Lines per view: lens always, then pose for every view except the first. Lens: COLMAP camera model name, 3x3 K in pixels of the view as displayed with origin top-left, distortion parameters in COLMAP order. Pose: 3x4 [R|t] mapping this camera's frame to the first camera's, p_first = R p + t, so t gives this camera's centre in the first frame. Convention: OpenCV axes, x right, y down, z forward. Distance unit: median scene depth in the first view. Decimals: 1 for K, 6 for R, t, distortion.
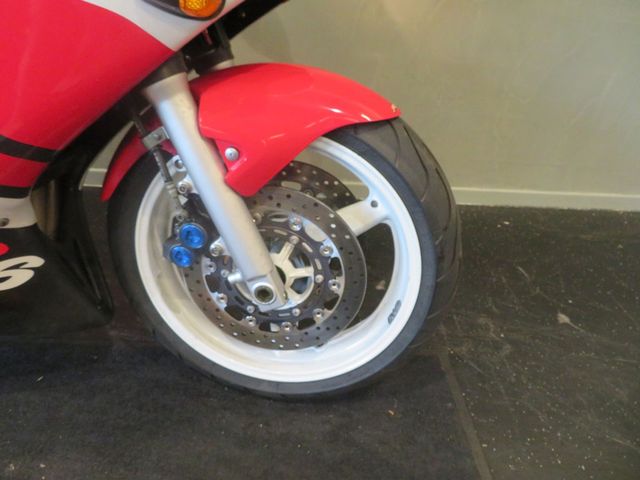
lens RADIAL K [[452.3, 0, 318.4], [0, 452.3, 237.5], [0, 0, 1]] dist [-0.009574, 0.000325]
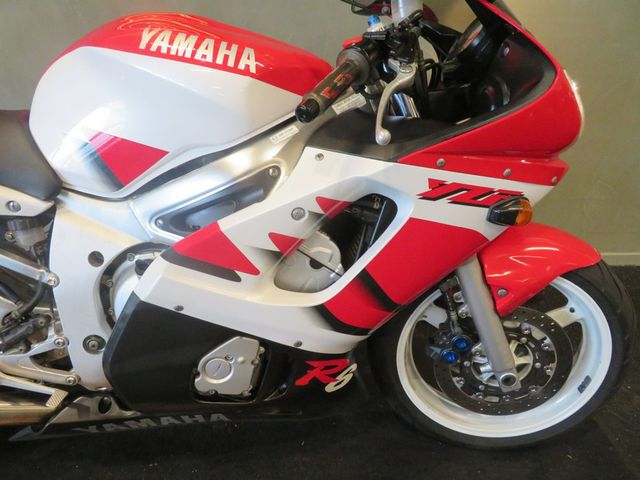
lens RADIAL K [[452.3, 0, 318.4], [0, 452.3, 237.5], [0, 0, 1]] dist [-0.009574, 0.000325]
pose [[0.998770, -0.048814, -0.008642, -0.649552], [0.048264, 0.997305, -0.055260, -0.261809], [0.011316, 0.054775, 0.998435, -0.436974]]
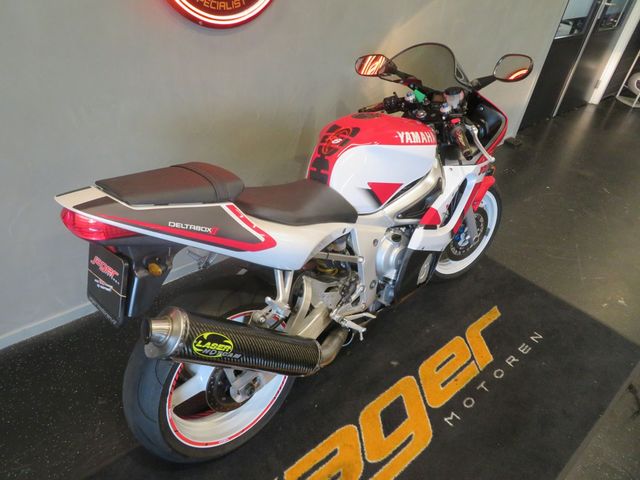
lens RADIAL K [[452.3, 0, 318.4], [0, 452.3, 237.5], [0, 0, 1]] dist [-0.009574, 0.000325]
pose [[0.773844, -0.370563, 0.513662, -2.536288], [0.315393, 0.928740, 0.194859, -0.839973], [-0.549266, 0.011214, 0.835573, -1.061350]]
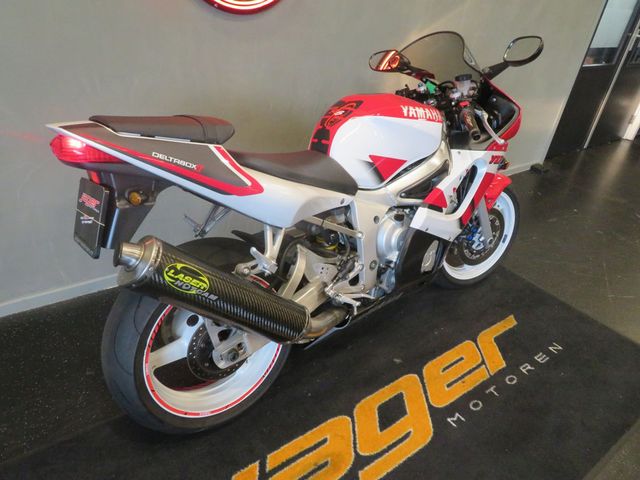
lens RADIAL K [[452.3, 0, 318.4], [0, 452.3, 237.5], [0, 0, 1]] dist [-0.009574, 0.000325]
pose [[0.822981, -0.283946, 0.492014, -2.497758], [0.281303, 0.956170, 0.081285, -0.467850], [-0.493530, 0.071509, 0.866784, -1.081722]]
